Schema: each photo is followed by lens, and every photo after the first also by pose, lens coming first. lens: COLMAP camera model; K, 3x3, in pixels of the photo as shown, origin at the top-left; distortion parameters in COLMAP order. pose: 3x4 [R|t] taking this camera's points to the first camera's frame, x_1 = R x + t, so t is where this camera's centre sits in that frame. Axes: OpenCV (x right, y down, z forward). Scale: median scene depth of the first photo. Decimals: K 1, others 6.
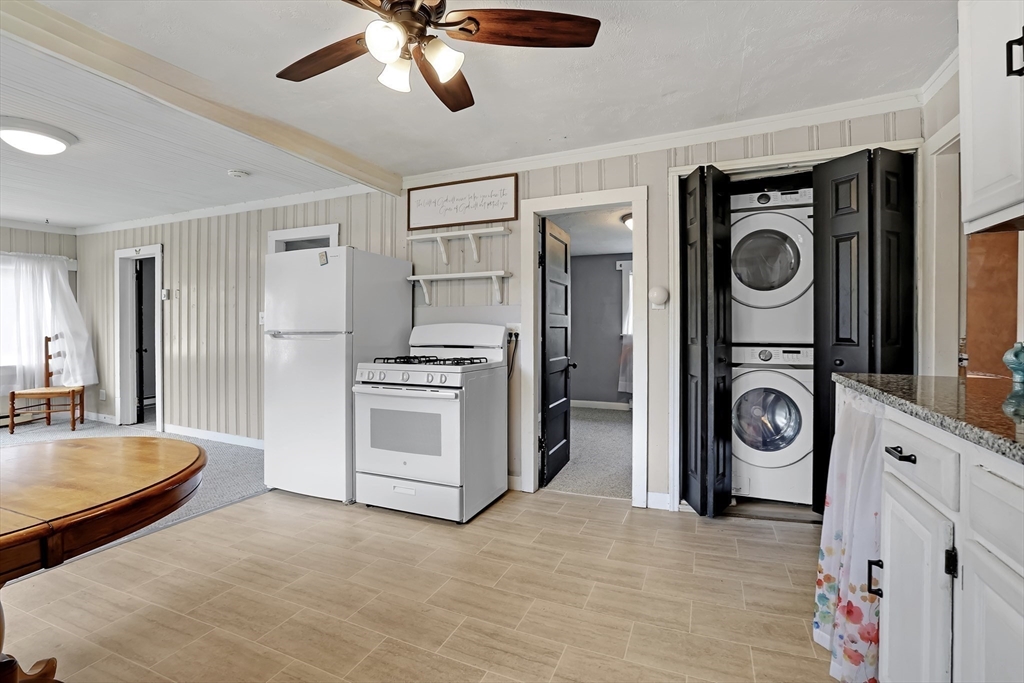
lens RADIAL K [[459.5, 0, 507.3], [0, 459.5, 320.8], [0, 0, 1]] dist [-0.033400, 0.012301]
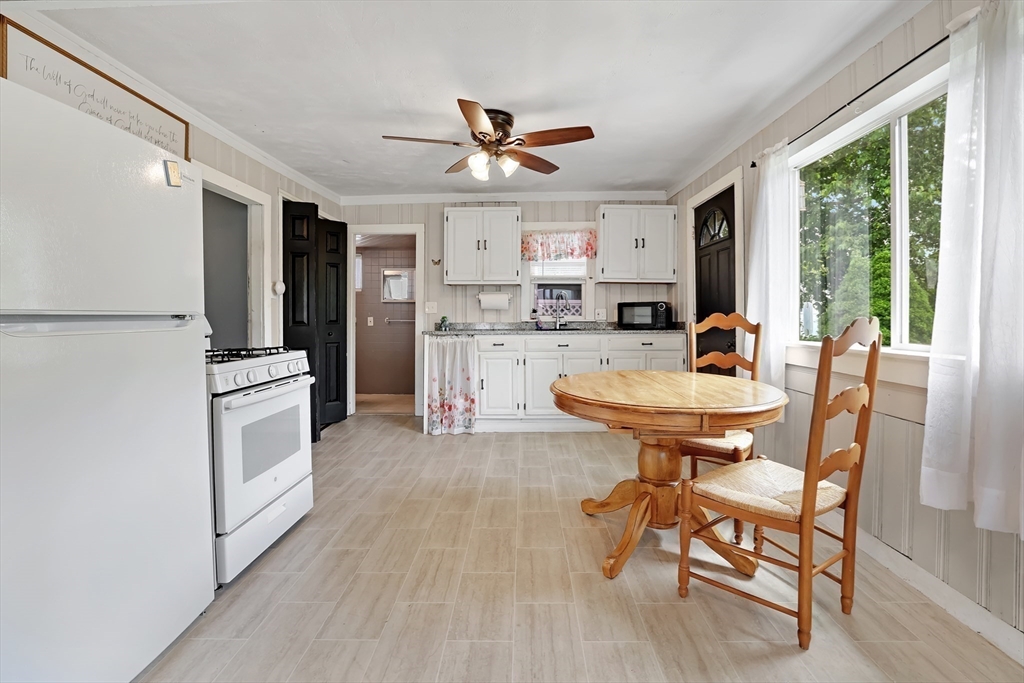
lens RADIAL K [[459.5, 0, 508.5], [0, 459.5, 318.1], [0, 0, 1]] dist [-0.033400, 0.012301]
pose [[-0.361887, 0.004230, 0.932212, -1.200797], [-0.002005, 0.999984, -0.005316, 0.035341], [-0.932220, -0.003793, -0.361873, 0.980854]]
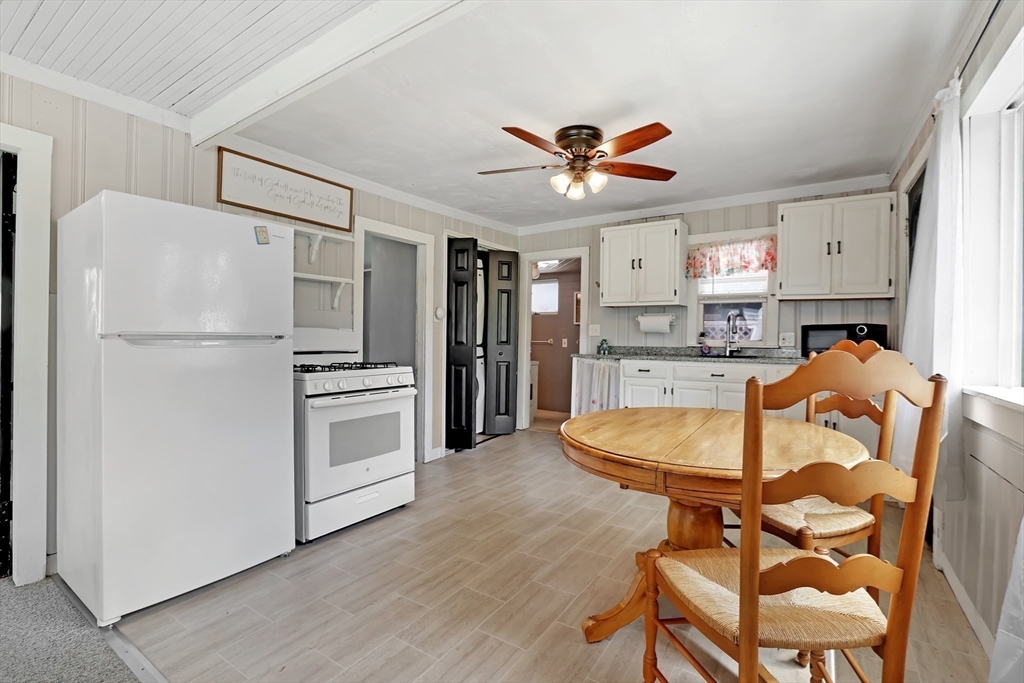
lens RADIAL K [[459.5, 0, 519.0], [0, 459.5, 336.6], [0, 0, 1]] dist [-0.033400, 0.012301]
pose [[0.178447, 0.009078, 0.983908, -1.226526], [-0.019597, 0.999792, -0.005670, 0.025783], [-0.983754, -0.018269, 0.178588, 0.550163]]
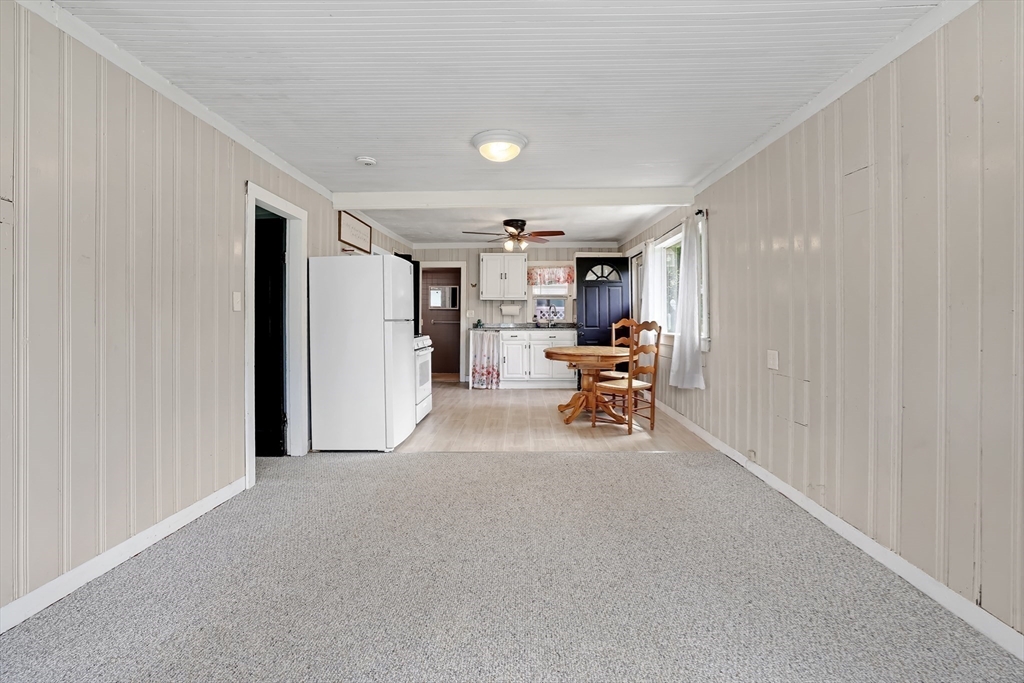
lens RADIAL K [[459.5, 0, 517.5], [0, 459.5, 320.3], [0, 0, 1]] dist [-0.033400, 0.012301]
pose [[-0.383934, 0.002164, 0.923358, -2.250547], [-0.005996, 0.999970, -0.004837, 0.038852], [-0.923341, -0.007394, -0.383910, 1.478507]]
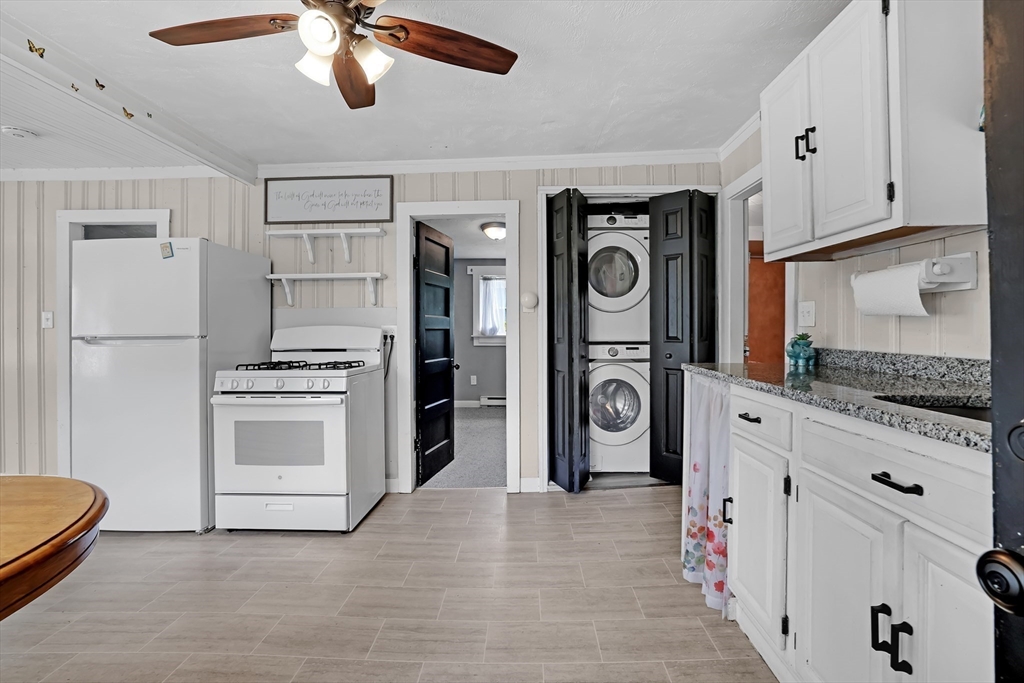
lens RADIAL K [[459.5, 0, 505.5], [0, 459.5, 322.0], [0, 0, 1]] dist [-0.033400, 0.012301]
pose [[0.931210, -0.000342, 0.364482, -0.145753], [0.000769, 0.999999, -0.001024, -0.001400], [-0.364481, 0.001234, 0.931210, -0.019700]]
